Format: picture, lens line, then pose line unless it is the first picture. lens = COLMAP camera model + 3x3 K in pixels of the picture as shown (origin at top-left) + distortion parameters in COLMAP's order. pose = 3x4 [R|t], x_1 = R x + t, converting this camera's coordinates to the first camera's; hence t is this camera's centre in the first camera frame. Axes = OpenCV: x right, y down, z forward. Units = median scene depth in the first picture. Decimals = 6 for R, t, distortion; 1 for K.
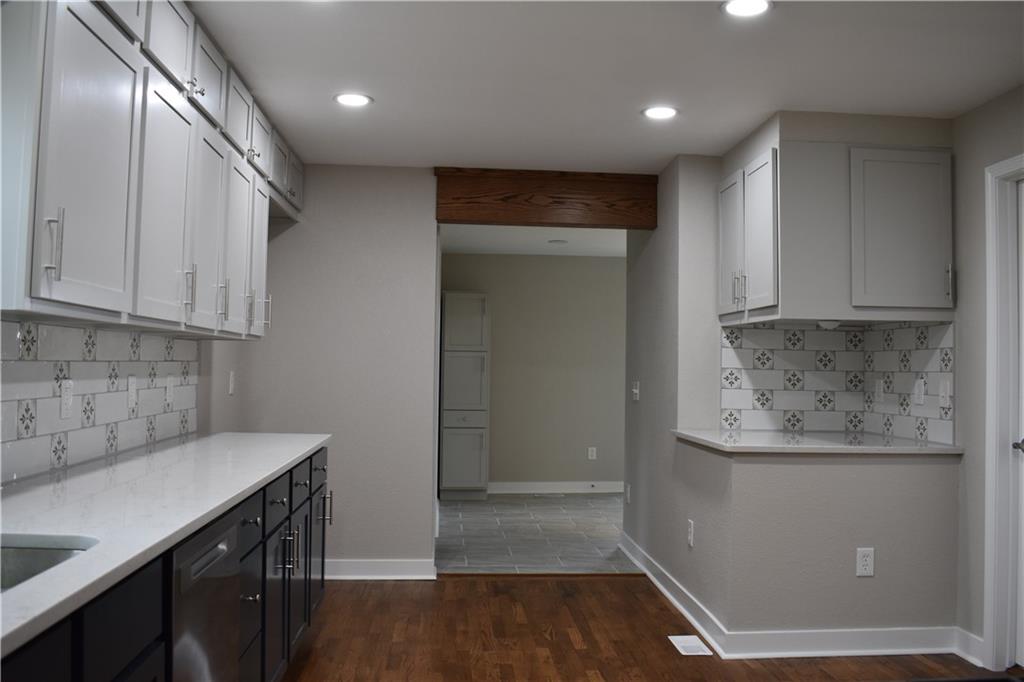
lens RADIAL K [[889.0, 0, 513.3], [0, 889.0, 336.7], [0, 0, 1]] dist [-0.096863, 0.029029]
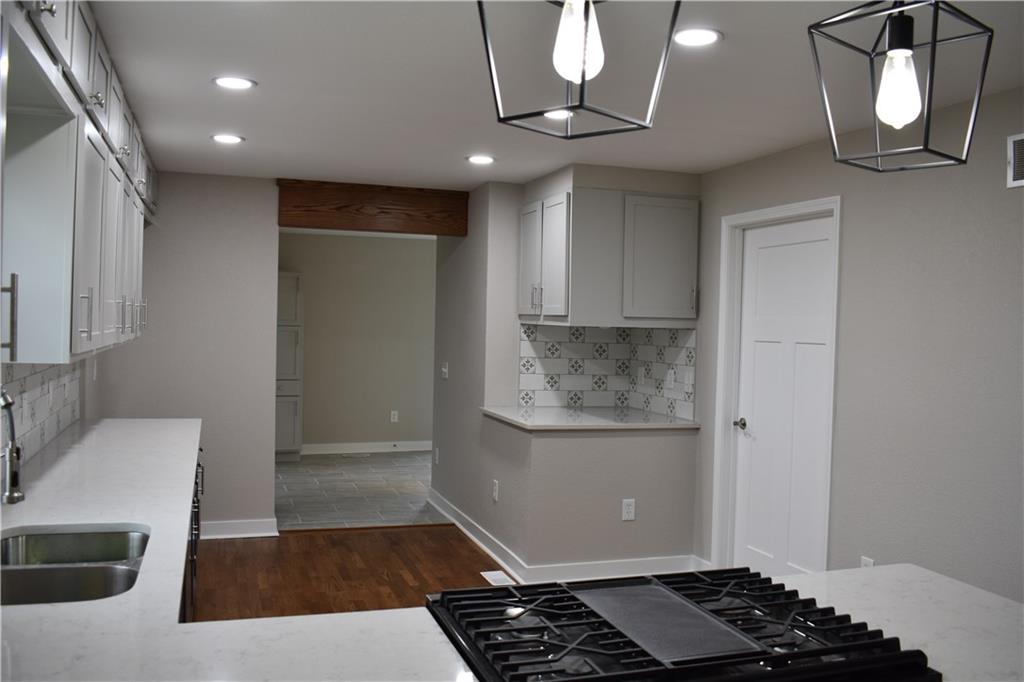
lens RADIAL K [[889.0, 0, 510.2], [0, 889.0, 338.5], [0, 0, 1]] dist [-0.096863, 0.029029]
pose [[0.969113, 0.002910, 0.246598, -0.092514], [-0.017854, 0.998134, 0.058387, -0.068988], [-0.245968, -0.060987, 0.967357, -0.217407]]
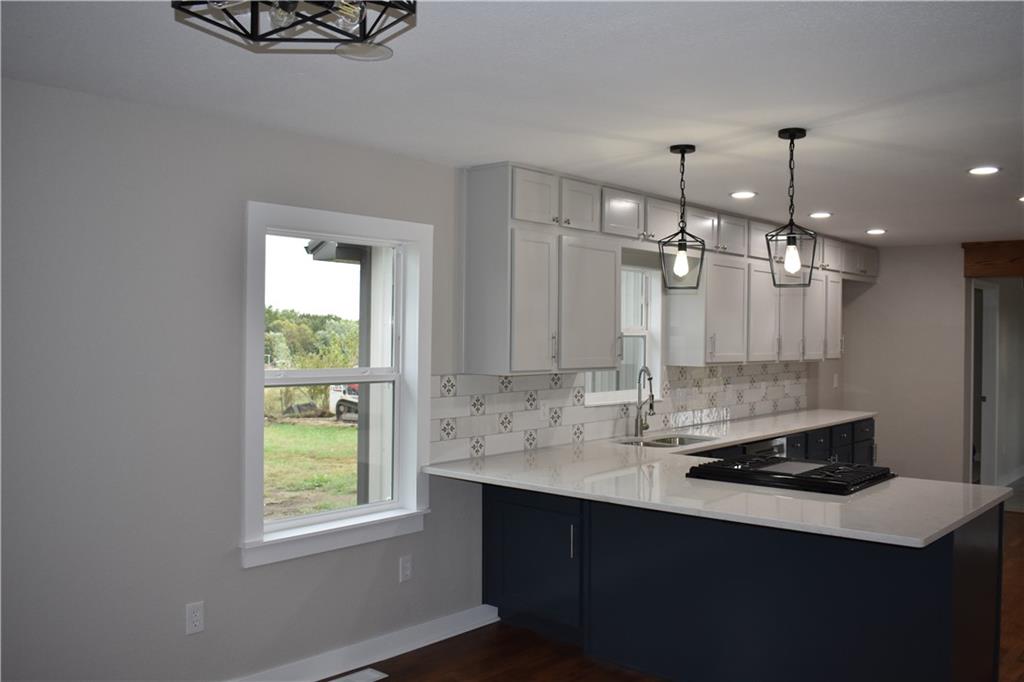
lens RADIAL K [[889.0, 0, 511.5], [0, 889.0, 340.7], [0, 0, 1]] dist [-0.096863, 0.029029]
pose [[0.695321, -0.008891, -0.718644, 0.539816], [0.030228, 0.999400, 0.016882, -0.085017], [0.718063, -0.033462, 0.695173, -0.743607]]
